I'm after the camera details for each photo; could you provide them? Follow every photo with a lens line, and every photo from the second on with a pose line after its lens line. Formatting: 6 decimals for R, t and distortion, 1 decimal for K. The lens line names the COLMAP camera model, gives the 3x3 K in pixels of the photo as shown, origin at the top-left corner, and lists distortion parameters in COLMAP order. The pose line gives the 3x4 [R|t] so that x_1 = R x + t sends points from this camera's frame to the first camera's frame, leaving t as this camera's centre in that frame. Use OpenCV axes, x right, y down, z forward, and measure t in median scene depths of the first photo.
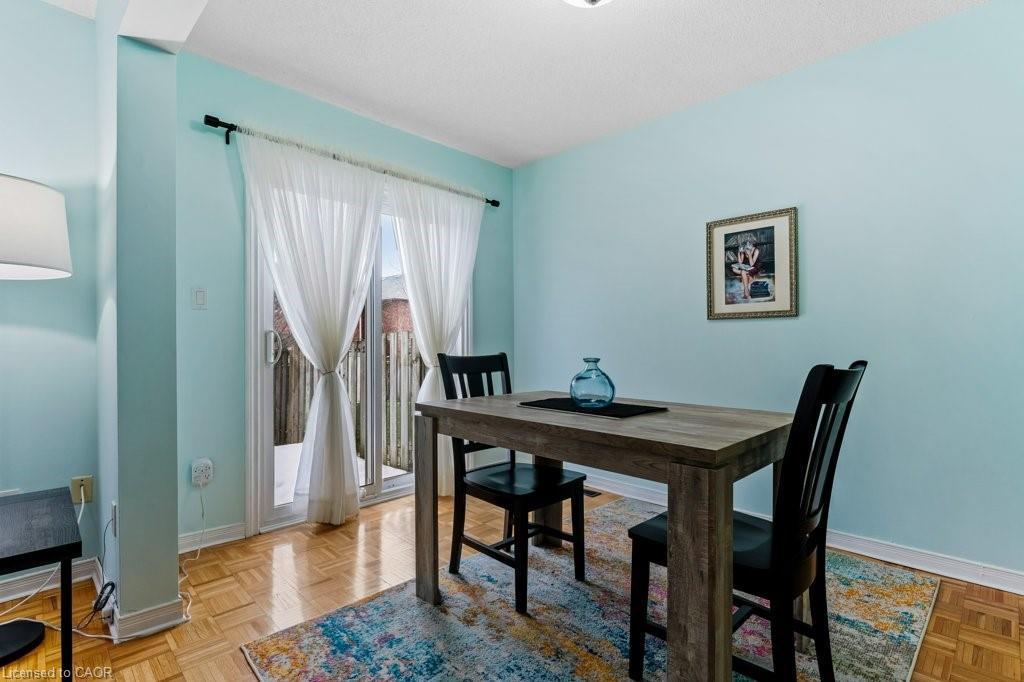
lens RADIAL K [[493.4, 0, 514.2], [0, 493.4, 331.4], [0, 0, 1]] dist [0.001943, 0.000181]
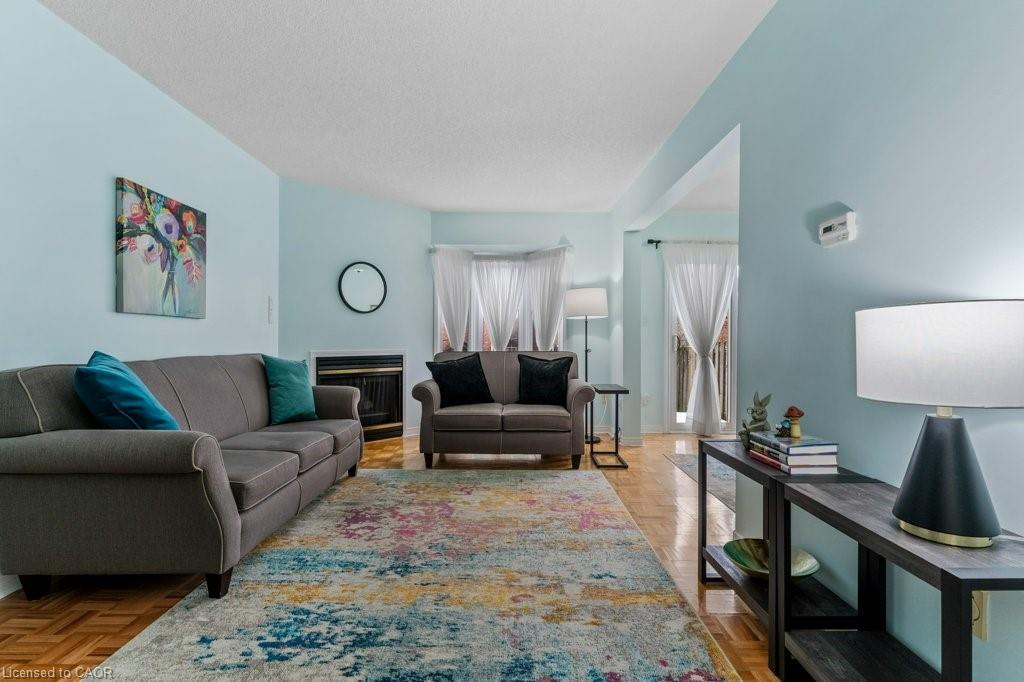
lens RADIAL K [[478.3, 0, 508.5], [0, 478.3, 351.3], [0, 0, 1]] dist [-0.000616, -0.000061]
pose [[0.703248, 0.022081, -0.710602, 0.489157], [0.012253, 0.998993, 0.043169, -0.031775], [0.710839, -0.039066, 0.702269, -1.006237]]
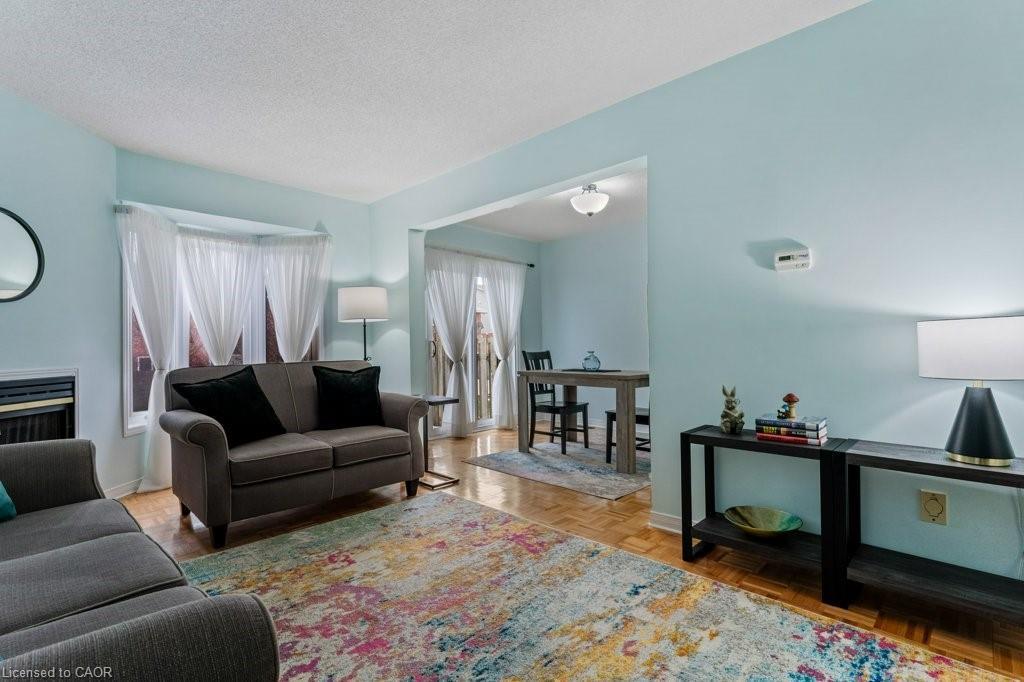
lens RADIAL K [[478.3, 0, 508.5], [0, 478.3, 351.3], [0, 0, 1]] dist [-0.000616, -0.000061]
pose [[0.999955, -0.007991, 0.005209, -0.211251], [0.007791, 0.999273, 0.037315, -0.032616], [-0.005503, -0.037273, 0.999290, -1.104191]]
